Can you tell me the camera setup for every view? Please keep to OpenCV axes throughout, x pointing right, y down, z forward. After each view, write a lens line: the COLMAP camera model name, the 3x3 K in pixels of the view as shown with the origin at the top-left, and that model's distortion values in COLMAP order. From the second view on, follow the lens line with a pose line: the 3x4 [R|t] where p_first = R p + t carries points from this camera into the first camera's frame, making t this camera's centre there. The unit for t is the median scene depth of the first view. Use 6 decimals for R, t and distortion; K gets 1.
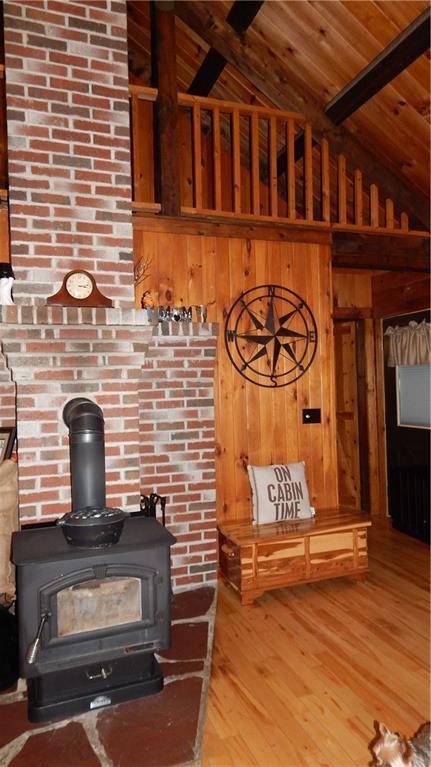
lens RADIAL K [[514.0, 0, 215.8], [0, 514.0, 385.3], [0, 0, 1]] dist [0.008831, -0.003643]
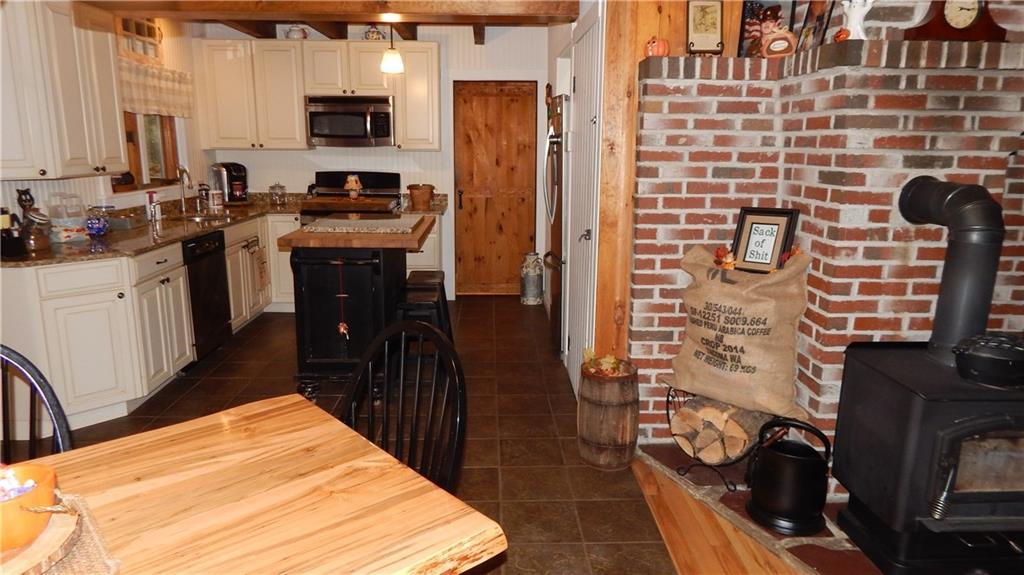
lens RADIAL K [[686.2, 0, 516.8], [0, 686.2, 284.2], [0, 0, 1]] dist [0.008831, -0.003643]
pose [[0.949808, 0.102652, -0.295514, -0.514438], [-0.040283, 0.976899, 0.209870, -0.006623], [0.310230, -0.187432, 0.932001, -0.085921]]
